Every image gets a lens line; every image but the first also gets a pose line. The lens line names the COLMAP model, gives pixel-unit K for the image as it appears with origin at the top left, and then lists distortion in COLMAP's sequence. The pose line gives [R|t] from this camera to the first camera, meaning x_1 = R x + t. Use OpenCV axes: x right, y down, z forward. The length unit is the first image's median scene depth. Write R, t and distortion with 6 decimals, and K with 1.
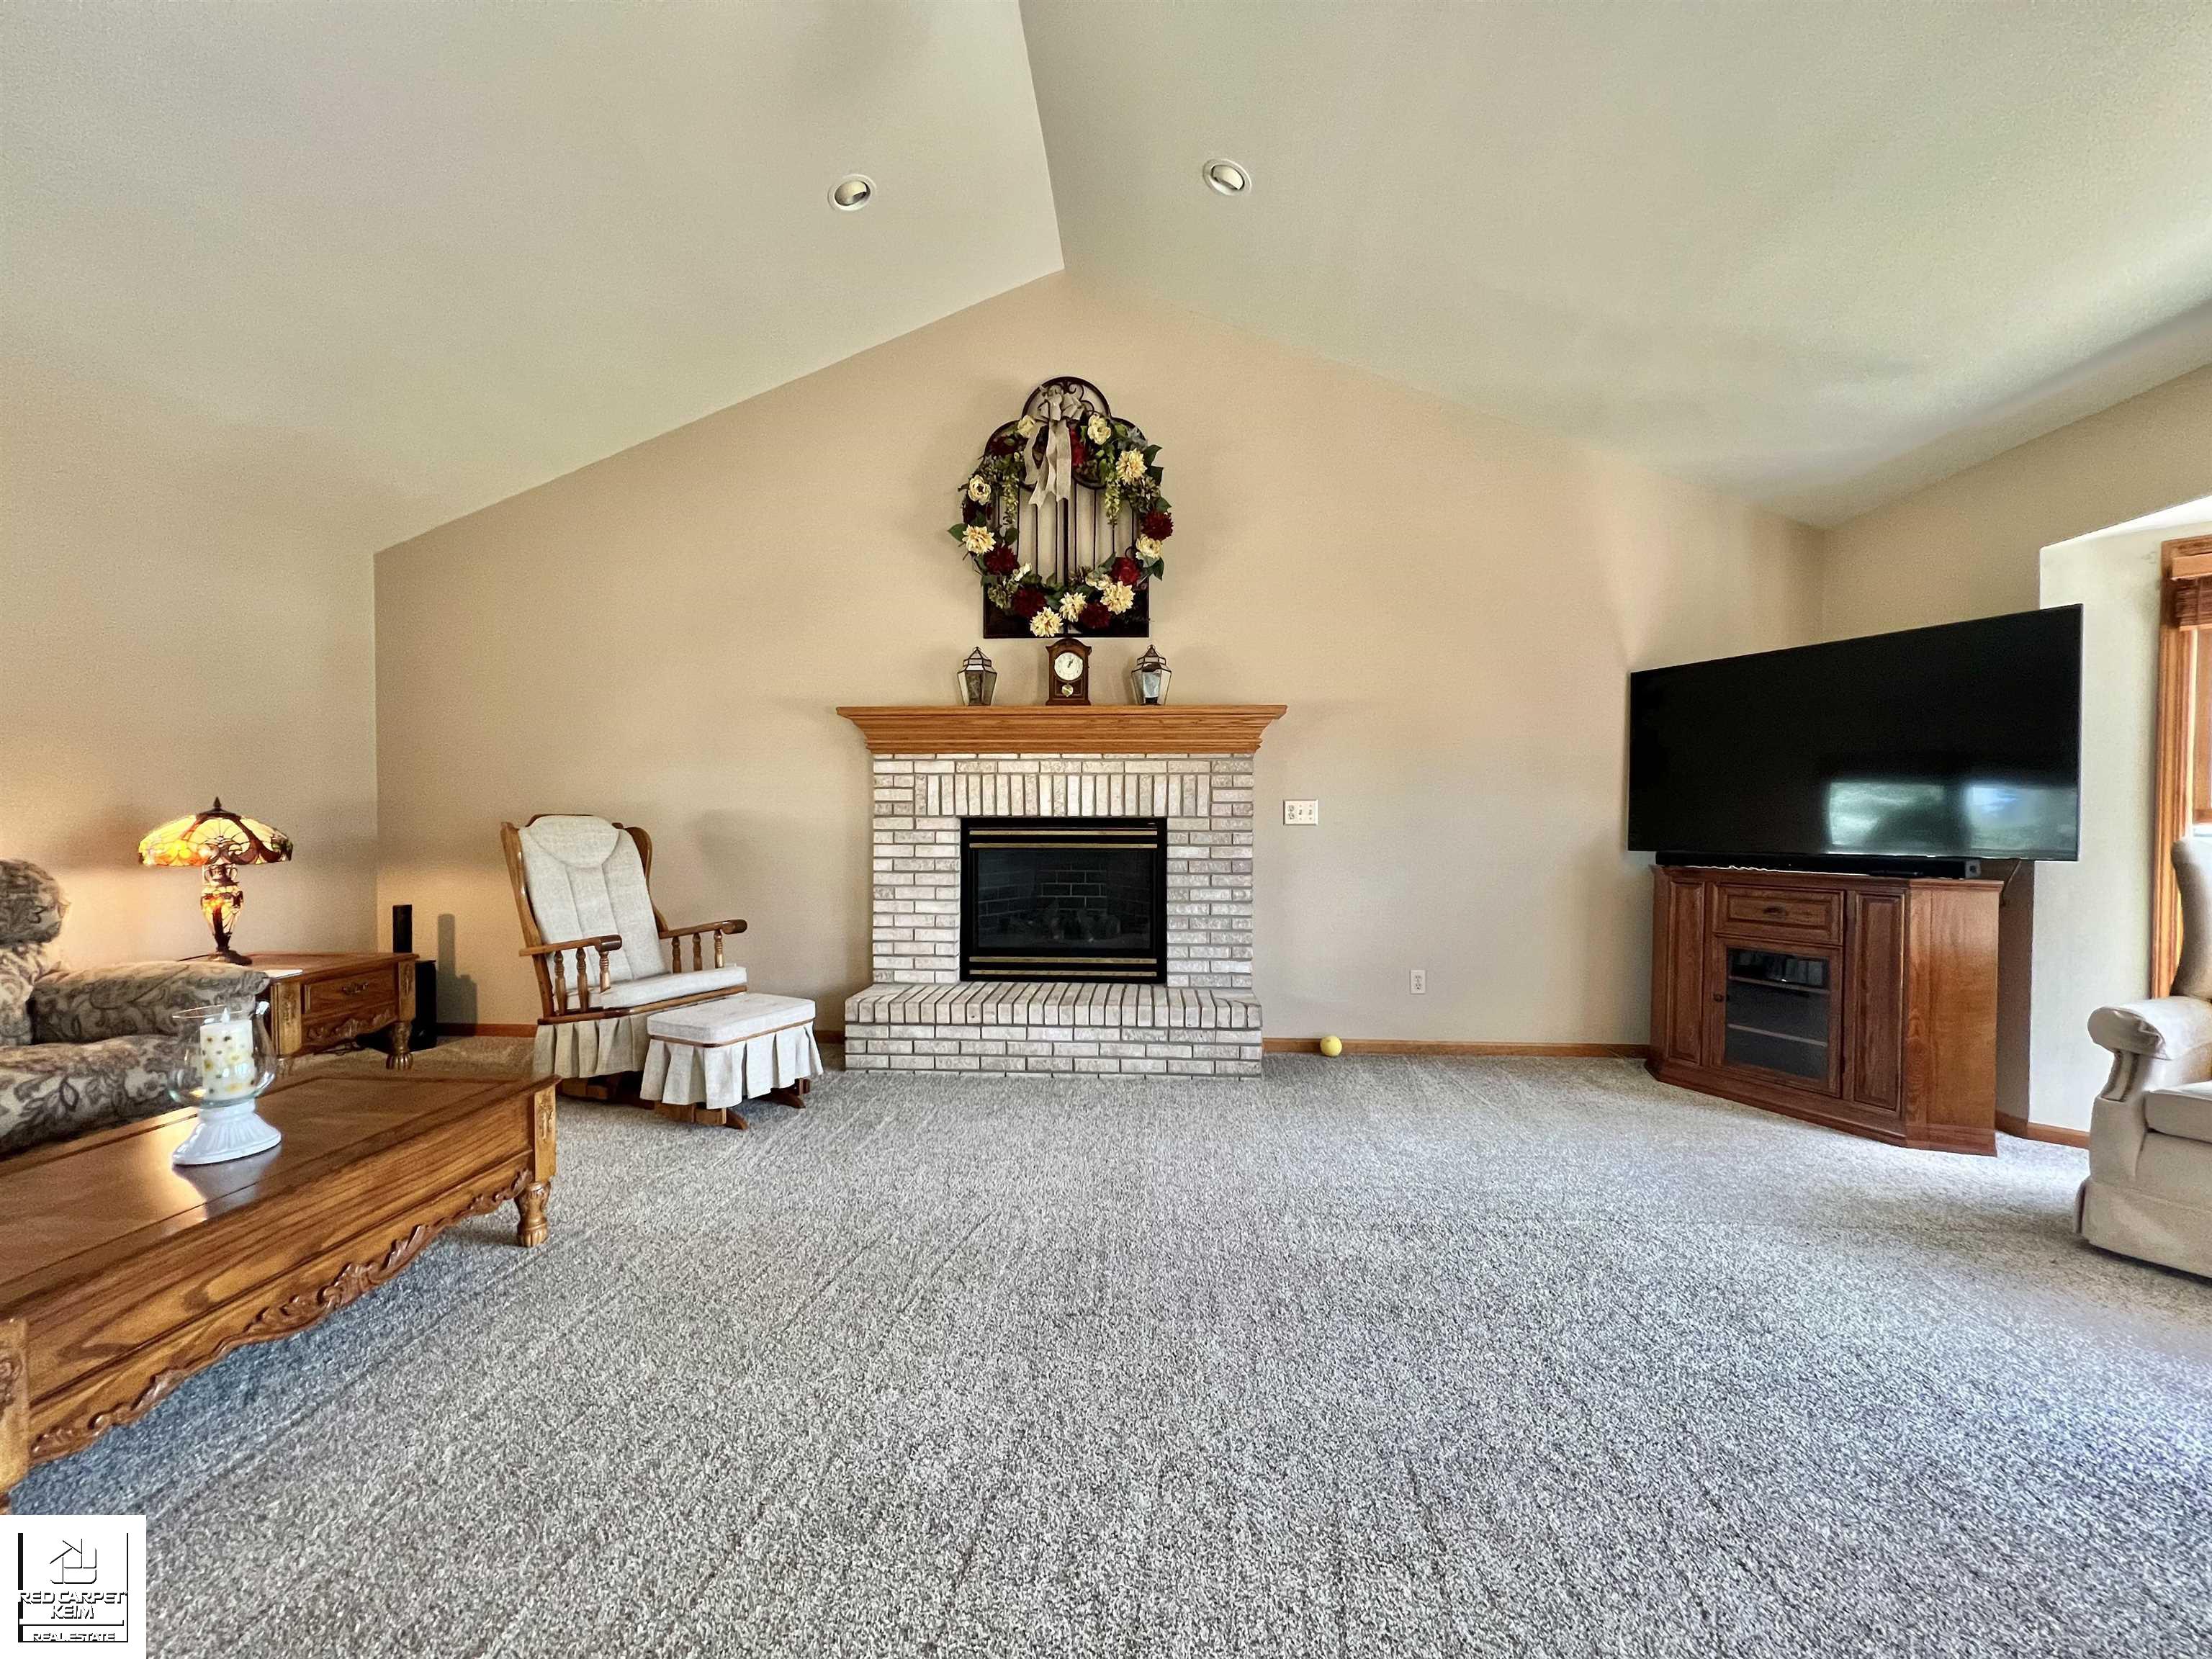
lens RADIAL K [[886.5, 0, 1106.5], [0, 886.5, 831.4], [0, 0, 1]] dist [-0.000414, -0.000007]
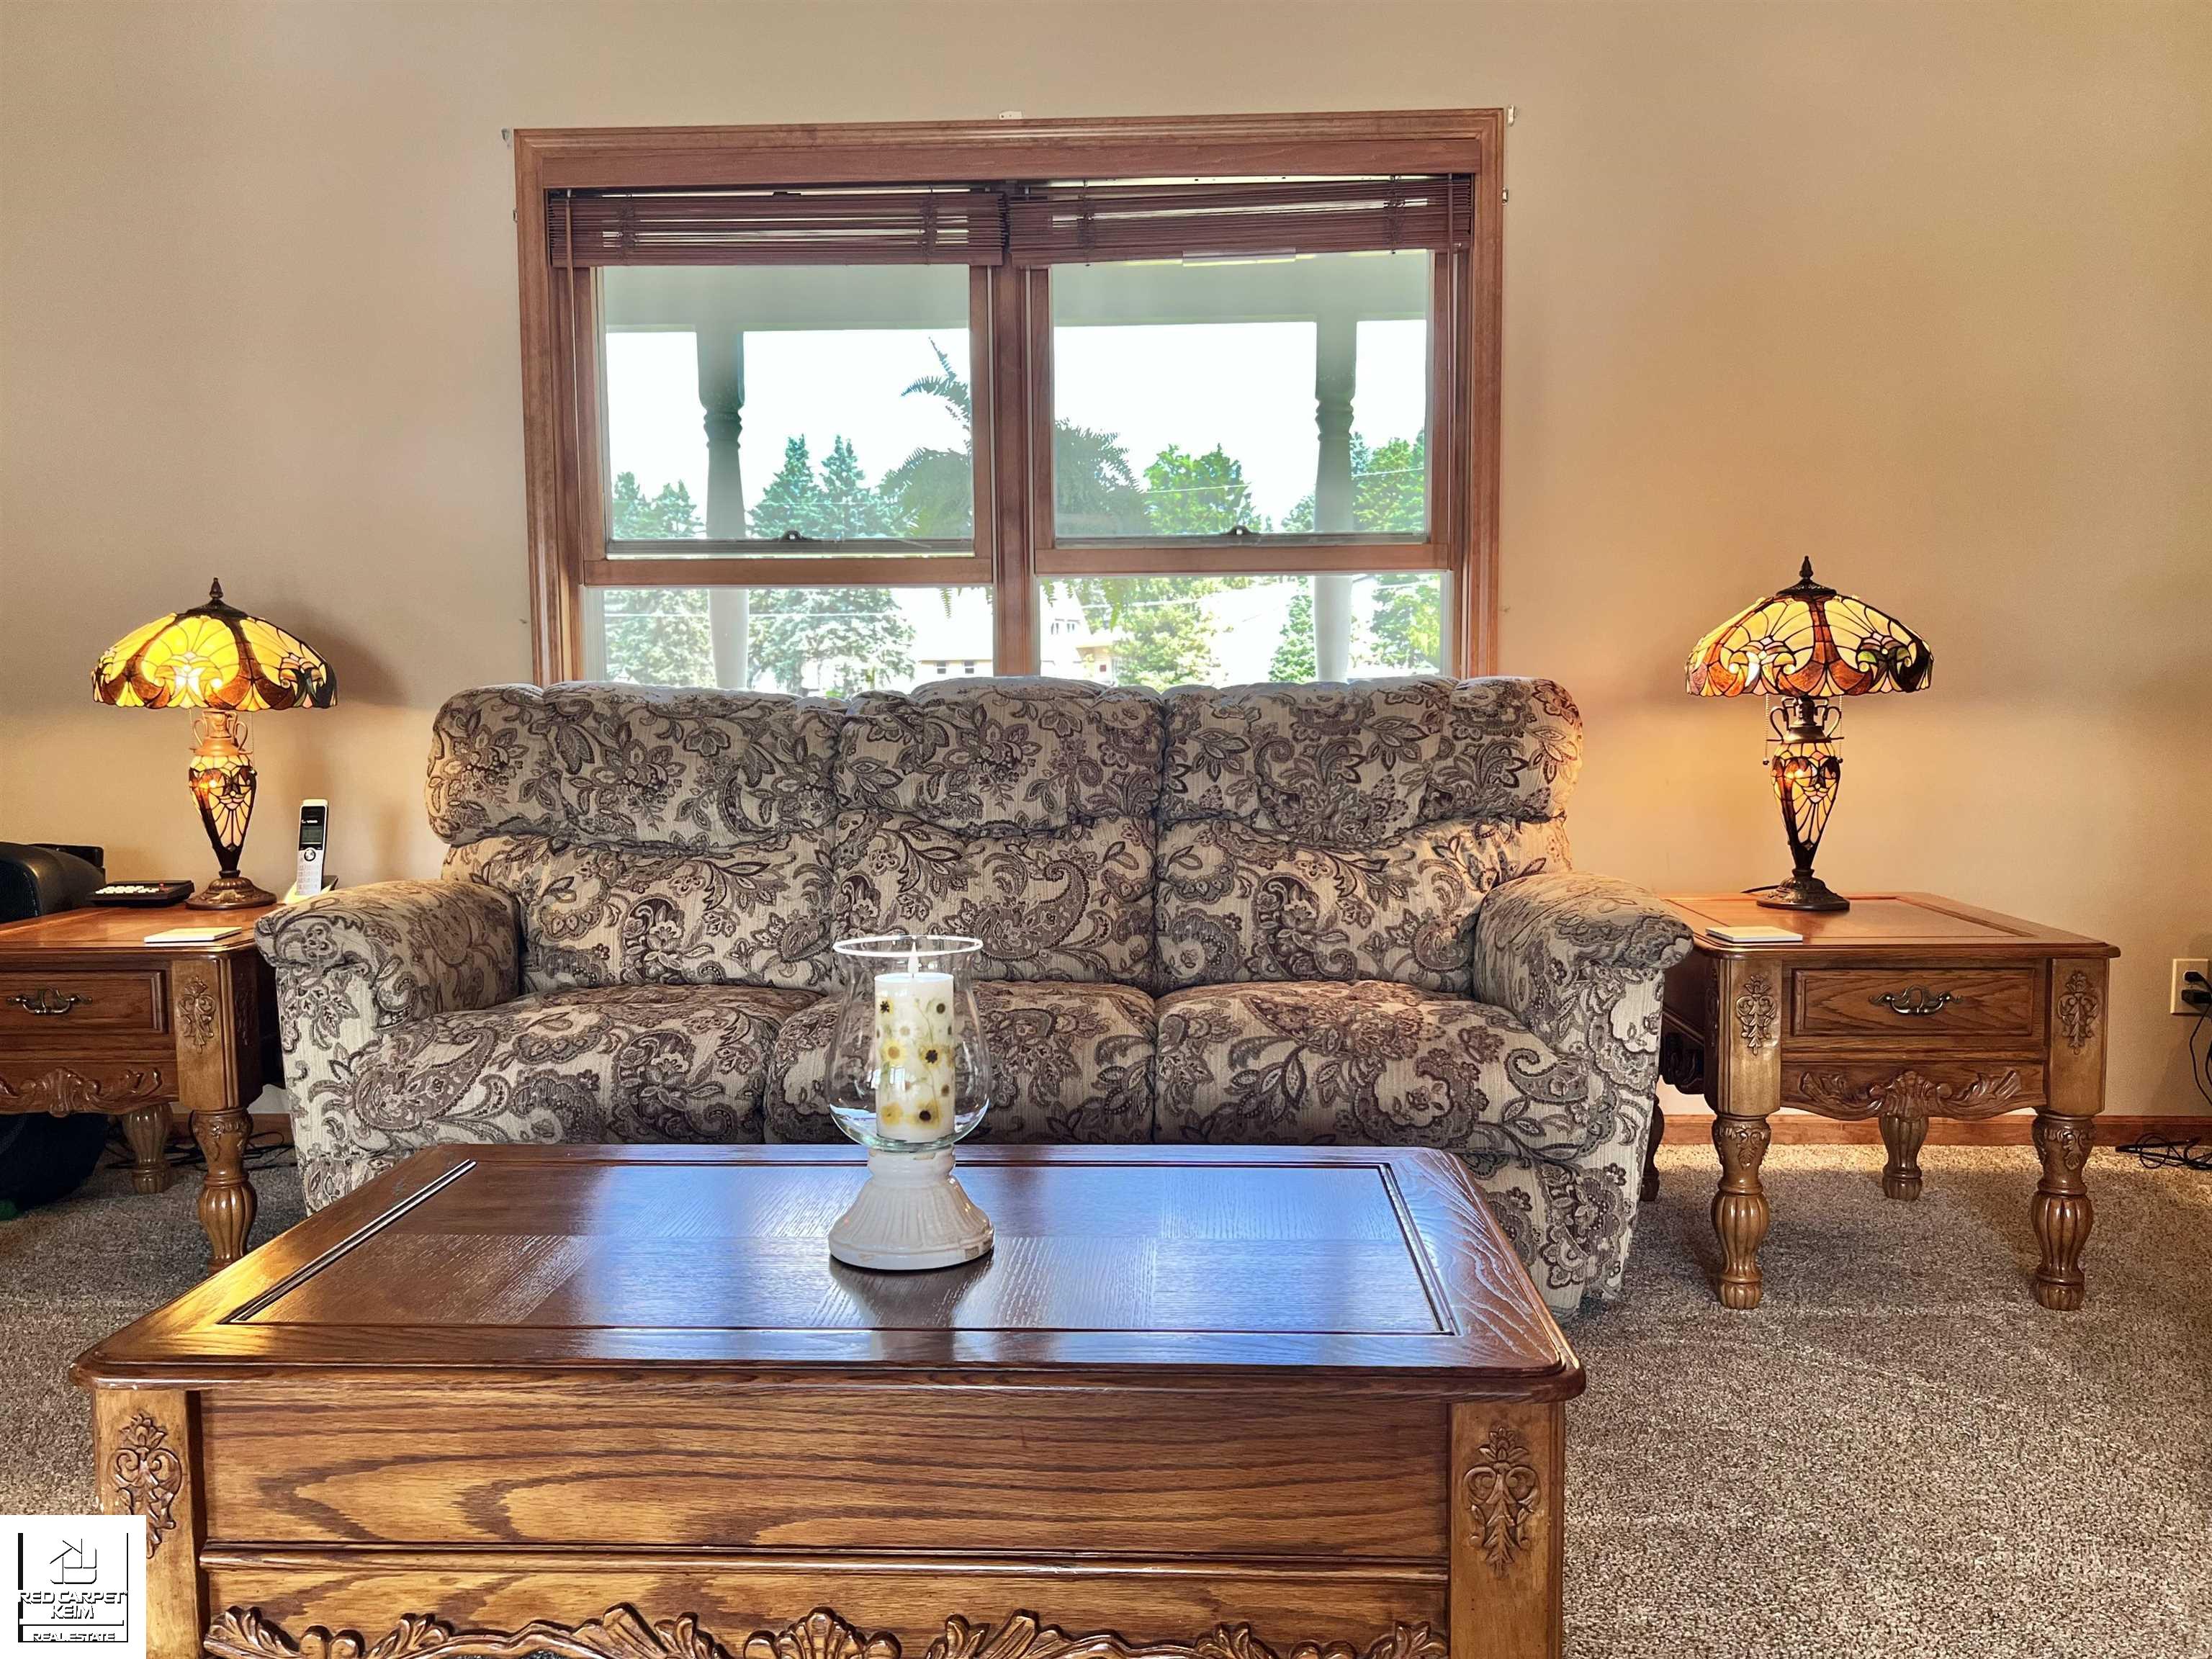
lens RADIAL K [[1784.5, 0, 1106.0], [0, 1784.5, 829.5], [0, 0, 1]] dist [0.106338, -0.190331]
pose [[0.021916, 0.076492, -0.996829, -0.023755], [-0.008310, 0.997048, 0.076326, 0.029184], [0.999725, 0.006611, 0.022486, 0.476603]]
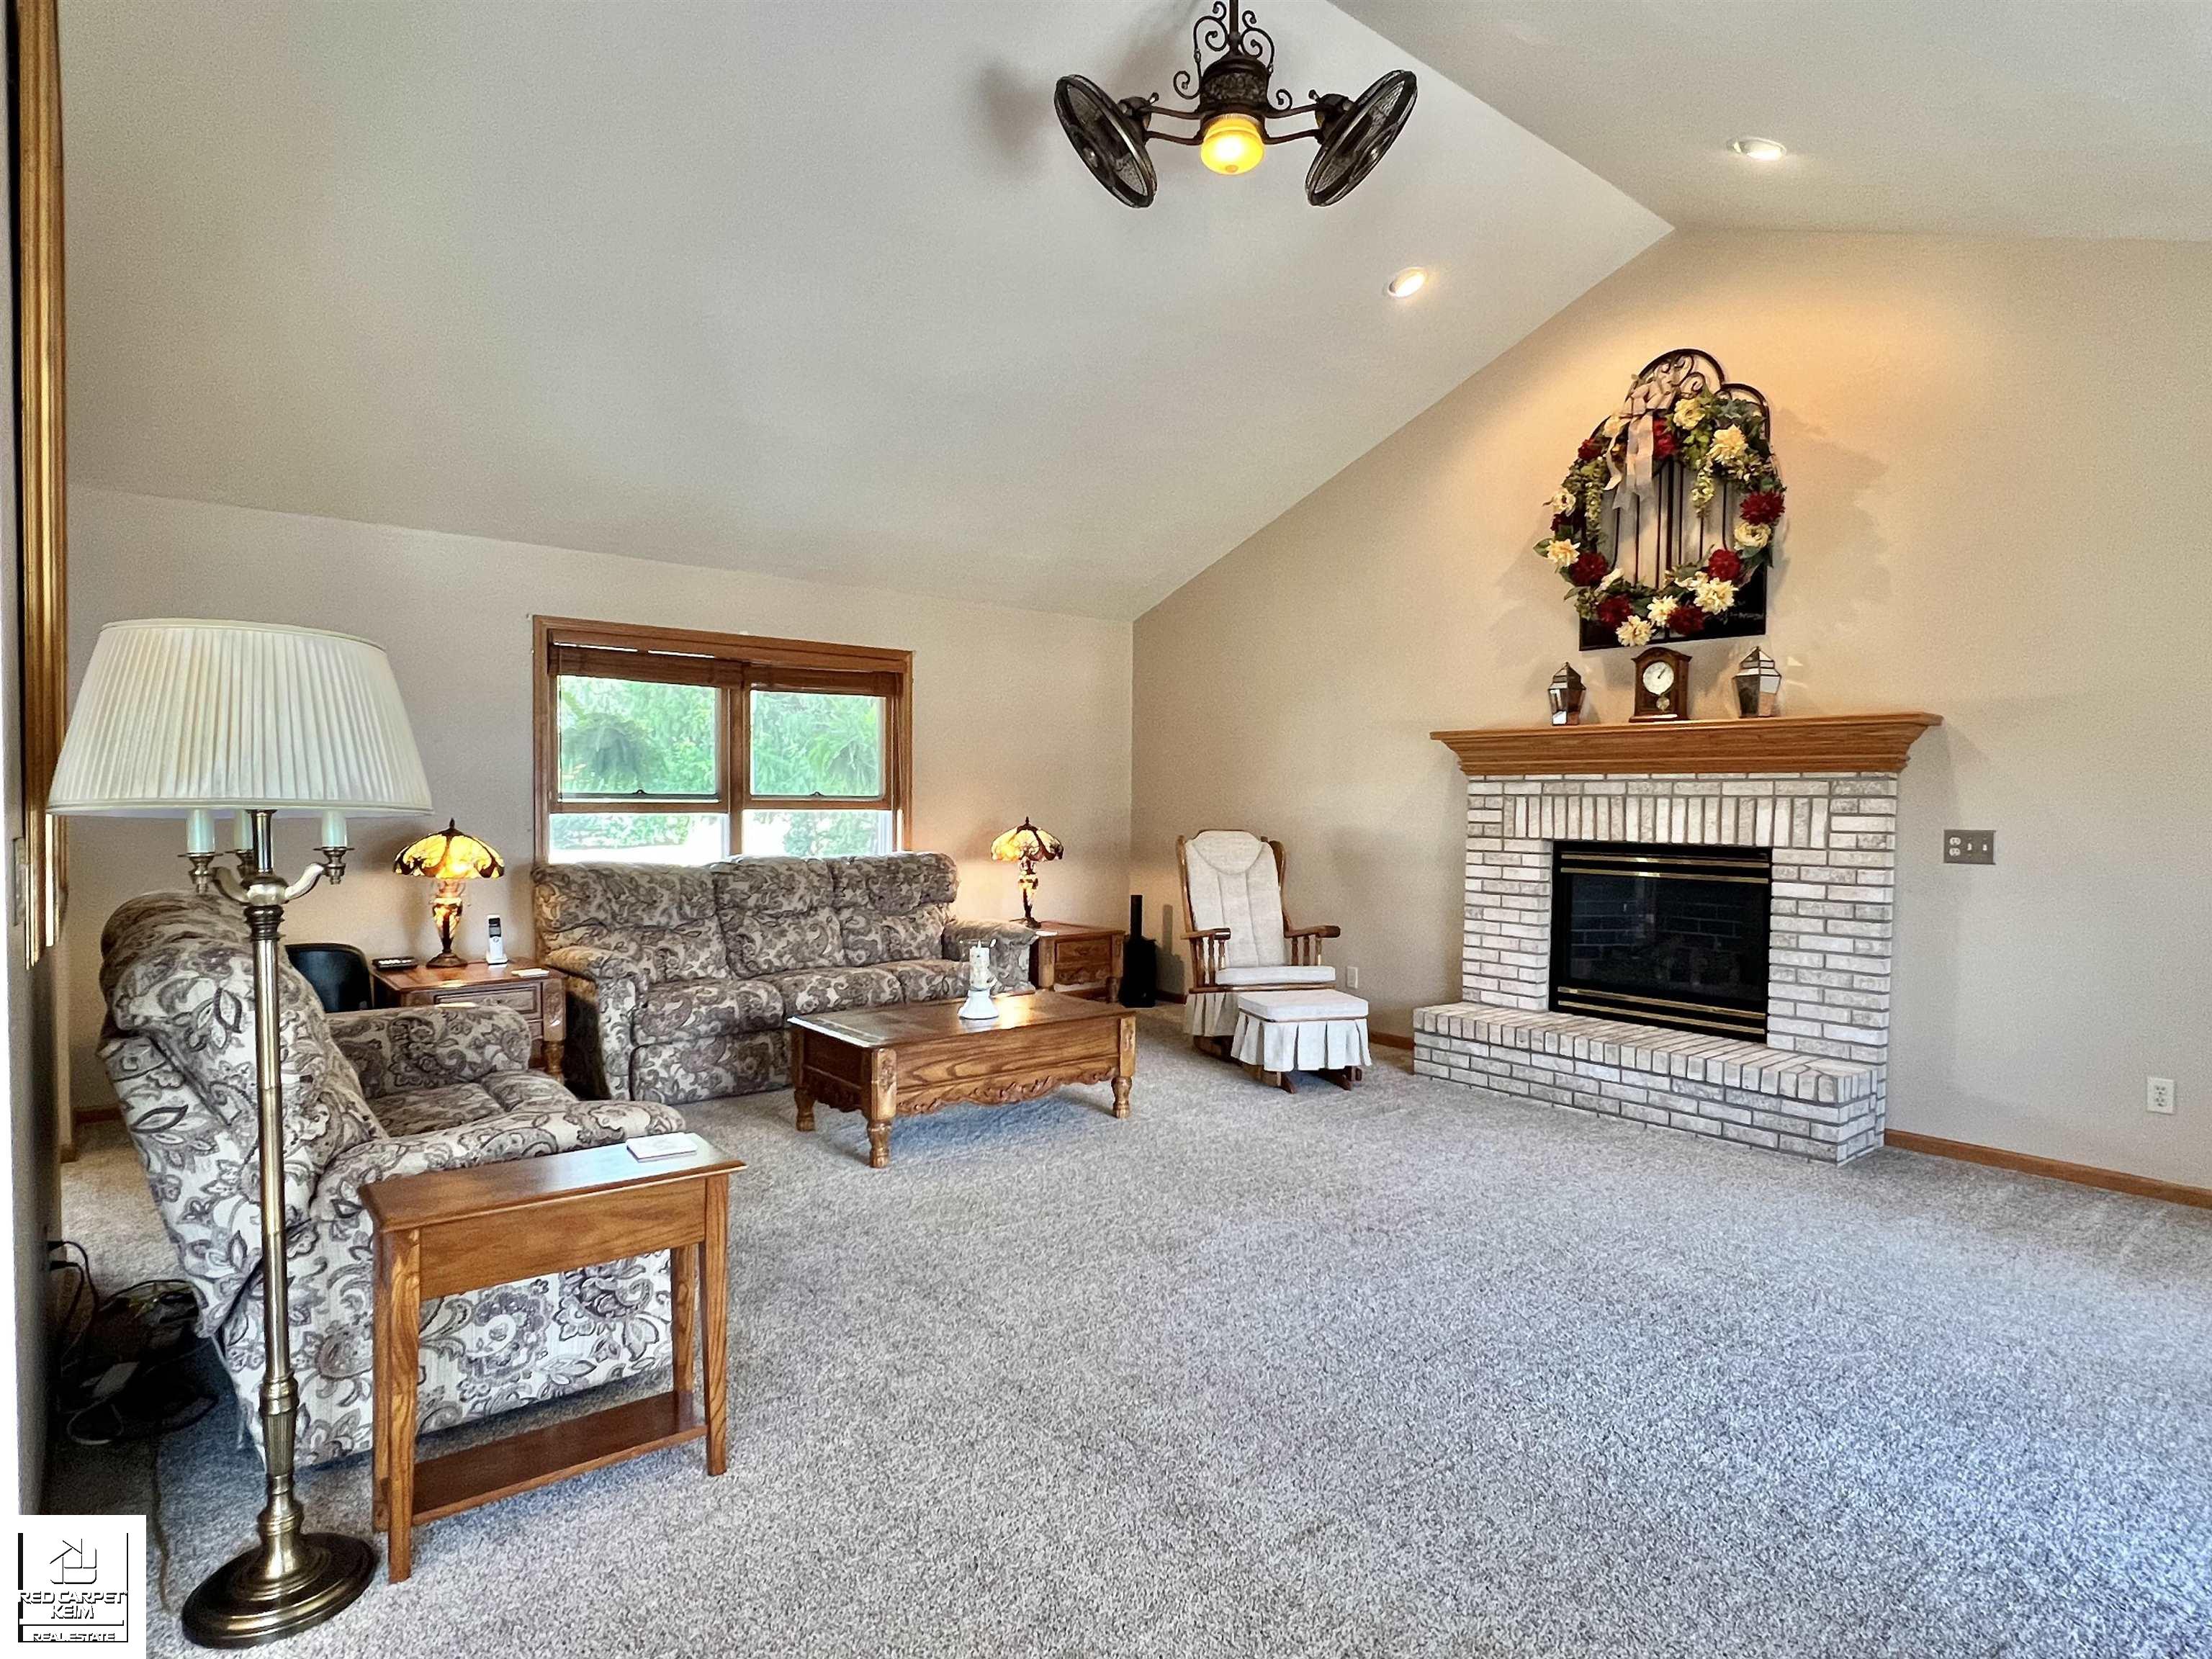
lens RADIAL K [[1219.4, 0, 1104.0], [0, 1219.4, 835.4], [0, 0, 1]] dist [-0.001136, -0.000791]
pose [[0.684386, 0.026777, -0.728628, 0.488283], [-0.020617, 0.999637, 0.017371, -0.035386], [0.728828, 0.003134, 0.684690, -0.269125]]
